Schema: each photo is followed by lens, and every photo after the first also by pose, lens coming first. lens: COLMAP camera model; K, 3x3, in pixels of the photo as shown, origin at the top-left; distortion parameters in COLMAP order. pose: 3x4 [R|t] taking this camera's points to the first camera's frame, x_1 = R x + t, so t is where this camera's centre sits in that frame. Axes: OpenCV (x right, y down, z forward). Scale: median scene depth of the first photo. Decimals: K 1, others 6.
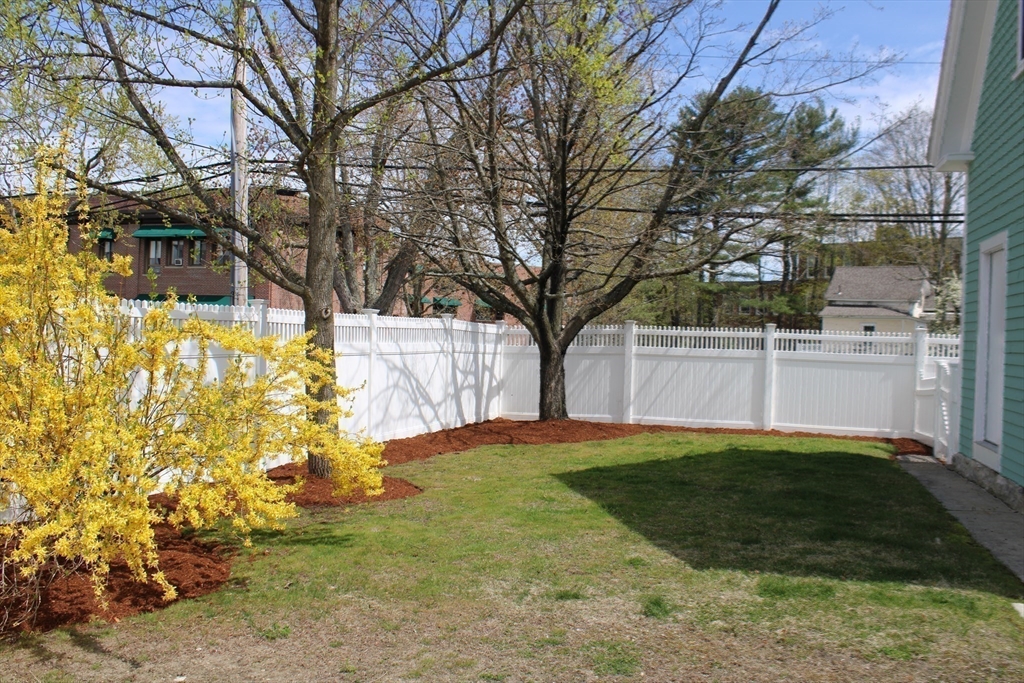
lens RADIAL K [[868.9, 0, 512.0], [0, 868.9, 341.5], [0, 0, 1]] dist [-0.159149, 0.132753]
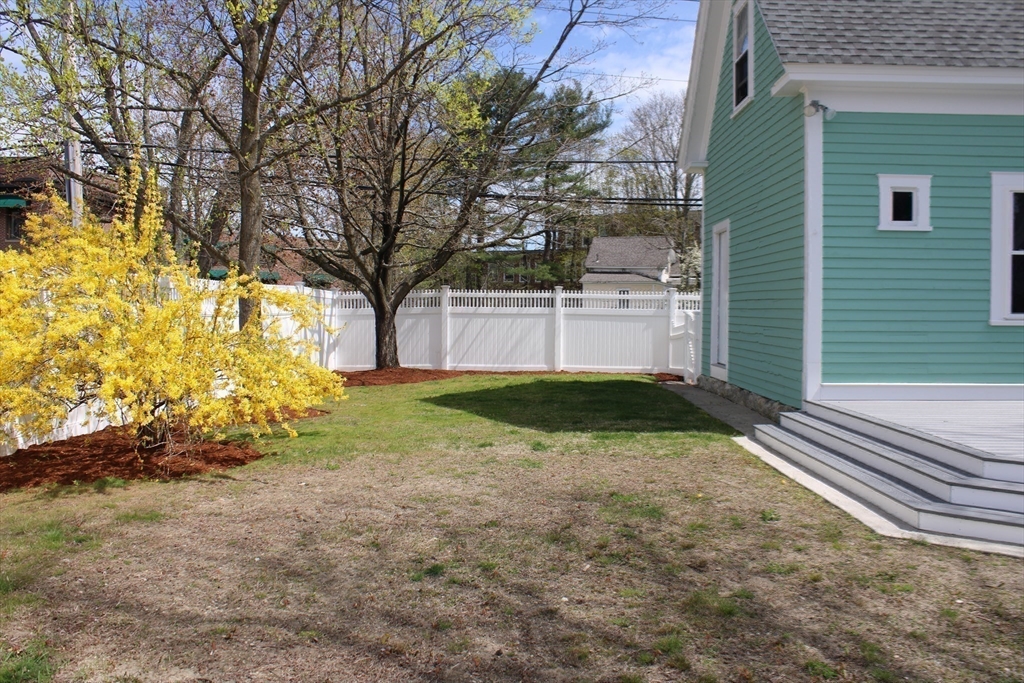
lens RADIAL K [[868.9, 0, 512.0], [0, 868.9, 341.5], [0, 0, 1]] dist [-0.159149, 0.132753]
pose [[0.962221, -0.029879, 0.270626, -0.107421], [0.020513, 0.999091, 0.037371, 0.010770], [-0.271497, -0.030408, 0.961959, -0.201495]]
